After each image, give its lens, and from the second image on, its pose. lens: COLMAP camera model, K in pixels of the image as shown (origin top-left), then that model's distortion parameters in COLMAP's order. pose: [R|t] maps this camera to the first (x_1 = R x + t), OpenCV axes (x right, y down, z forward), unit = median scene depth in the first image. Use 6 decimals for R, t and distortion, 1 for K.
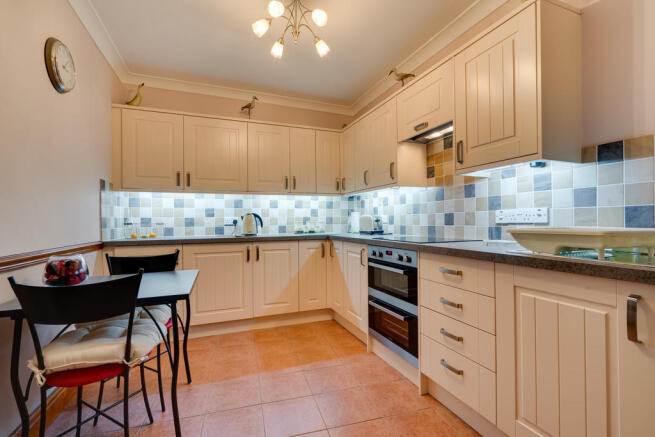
lens RADIAL K [[298.1, 0, 326.0], [0, 298.1, 219.6], [0, 0, 1]] dist [-0.001490, 0.001446]
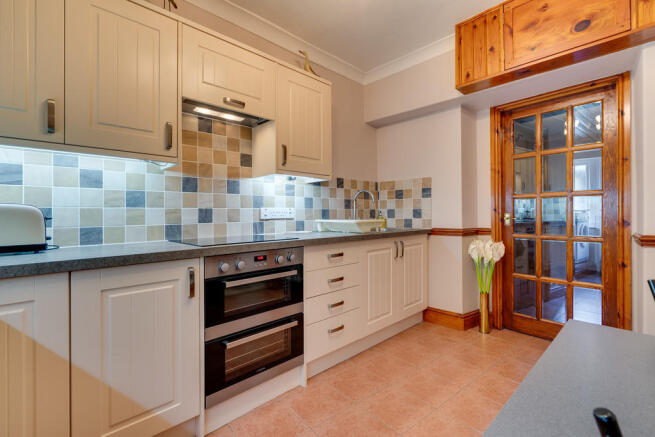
lens RADIAL K [[298.1, 0, 328.0], [0, 298.1, 214.6], [0, 0, 1]] dist [-0.001490, 0.001446]
pose [[-0.389916, 0.011535, 0.920778, -0.511006], [0.007385, 0.999929, -0.009399, 0.006194], [-0.920821, 0.003135, -0.389974, 1.028186]]
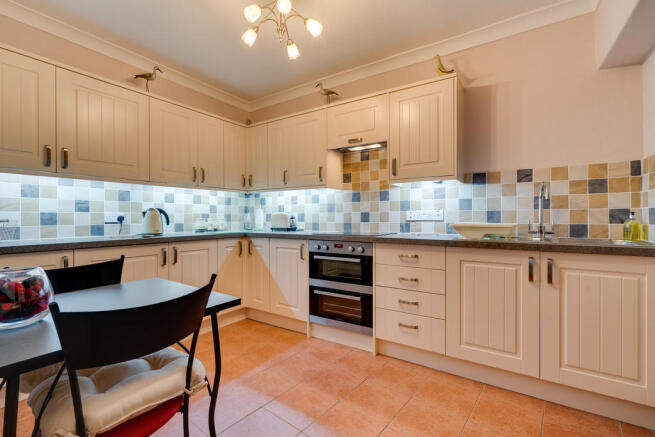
lens RADIAL K [[298.1, 0, 327.4], [0, 298.1, 219.3], [0, 0, 1]] dist [-0.001490, 0.001446]
pose [[0.818200, 0.003027, 0.574926, -0.444801], [-0.007429, 0.999958, 0.005307, 0.001994], [-0.574886, -0.008613, 0.818189, 0.067076]]
